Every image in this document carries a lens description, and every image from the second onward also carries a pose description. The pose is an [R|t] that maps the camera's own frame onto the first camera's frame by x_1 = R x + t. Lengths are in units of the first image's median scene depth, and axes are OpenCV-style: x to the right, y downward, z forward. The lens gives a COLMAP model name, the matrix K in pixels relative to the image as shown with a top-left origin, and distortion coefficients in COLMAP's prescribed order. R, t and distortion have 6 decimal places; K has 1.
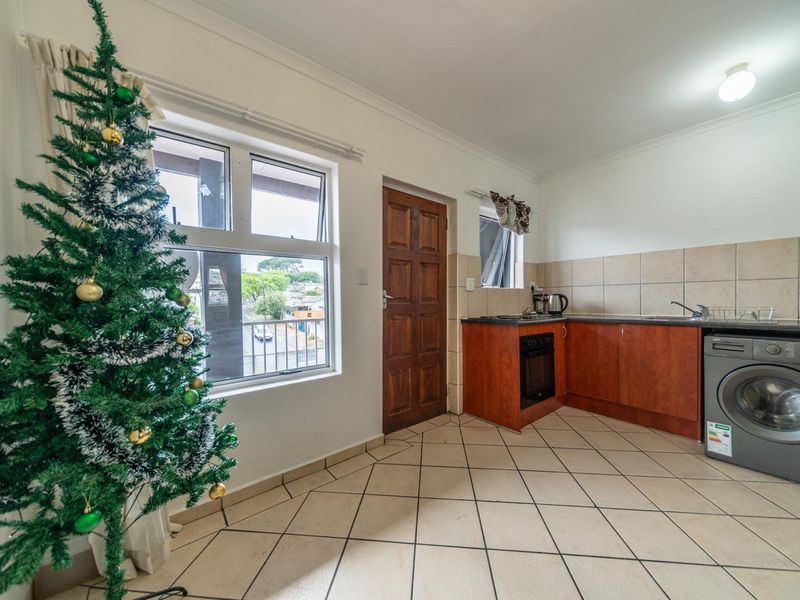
lens RADIAL K [[295.8, 0, 401.6], [0, 295.8, 302.6], [0, 0, 1]] dist [0.014010, -0.004863]
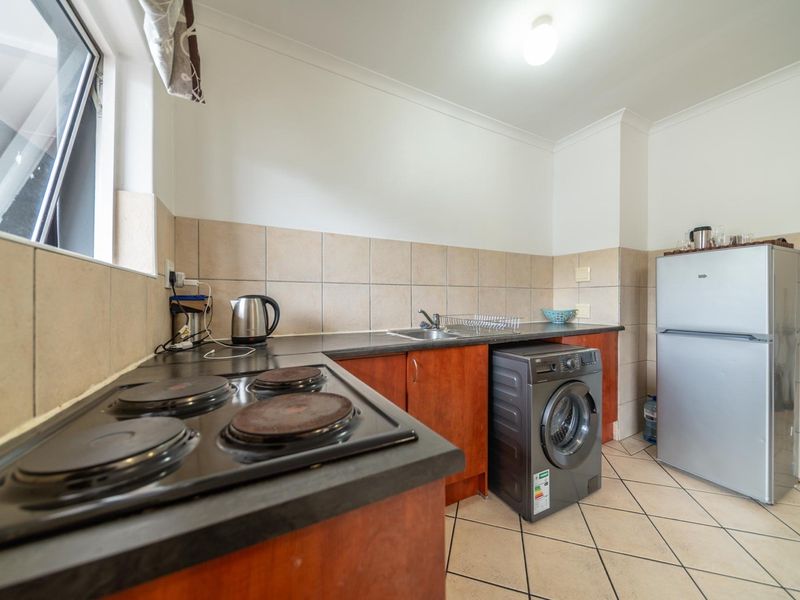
lens RADIAL K [[290.7, 0, 401.5], [0, 290.7, 302.3], [0, 0, 1]] dist [0.012940, -0.004837]
pose [[0.196191, 0.007608, 0.980536, 0.206195], [0.012082, 0.999875, -0.010175, -0.016114], [-0.980491, 0.013843, 0.196075, 0.932477]]
